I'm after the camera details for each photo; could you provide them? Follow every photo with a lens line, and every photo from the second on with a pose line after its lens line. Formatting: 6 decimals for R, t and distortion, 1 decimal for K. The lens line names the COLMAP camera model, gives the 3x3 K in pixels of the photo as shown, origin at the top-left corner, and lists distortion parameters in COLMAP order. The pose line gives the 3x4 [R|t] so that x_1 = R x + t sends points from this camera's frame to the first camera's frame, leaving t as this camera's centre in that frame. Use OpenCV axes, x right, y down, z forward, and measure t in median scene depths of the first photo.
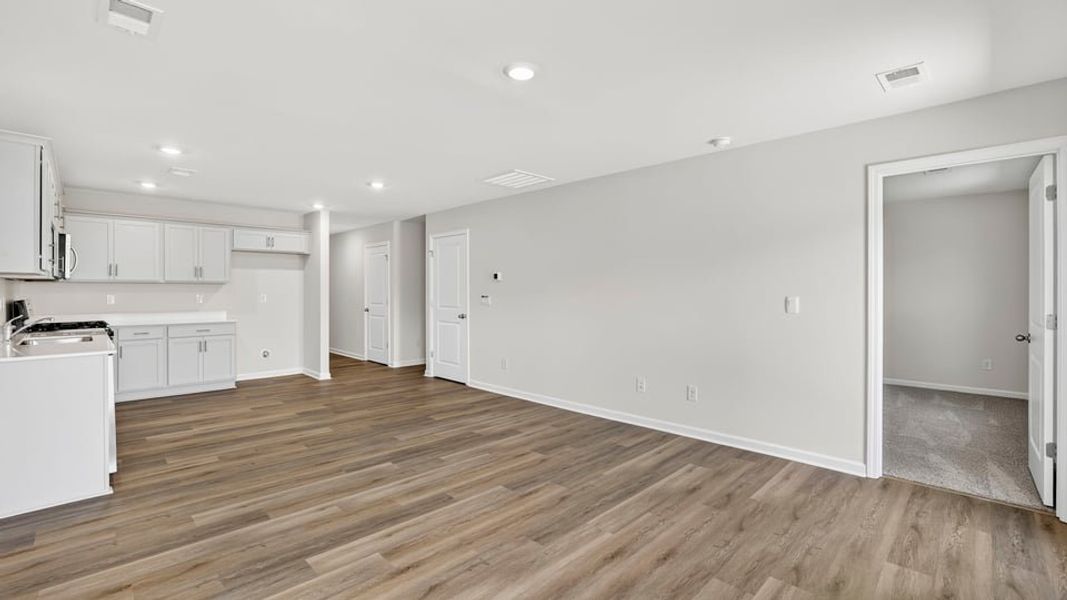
lens RADIAL K [[470.5, 0, 526.8], [0, 470.5, 303.1], [0, 0, 1]] dist [-0.009423, 0.001957]
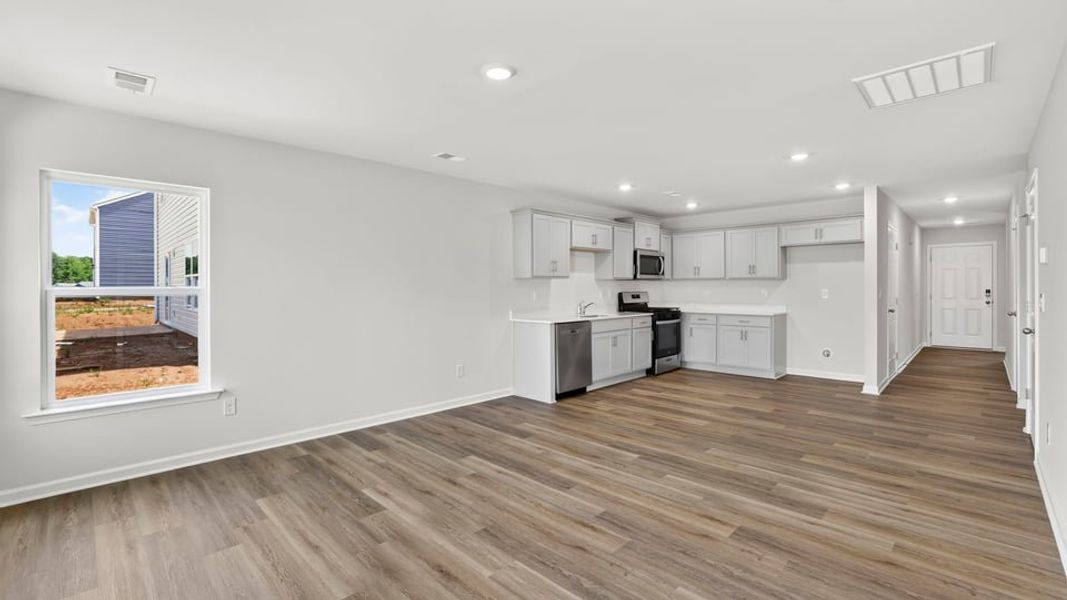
lens RADIAL K [[470.5, 0, 518.8], [0, 470.5, 279.1], [0, 0, 1]] dist [-0.009423, 0.001957]
pose [[-0.015767, -0.022563, -0.999621, 0.721544], [-0.016880, 0.999609, -0.022296, -0.013464], [0.999733, 0.016522, -0.016142, 0.742163]]
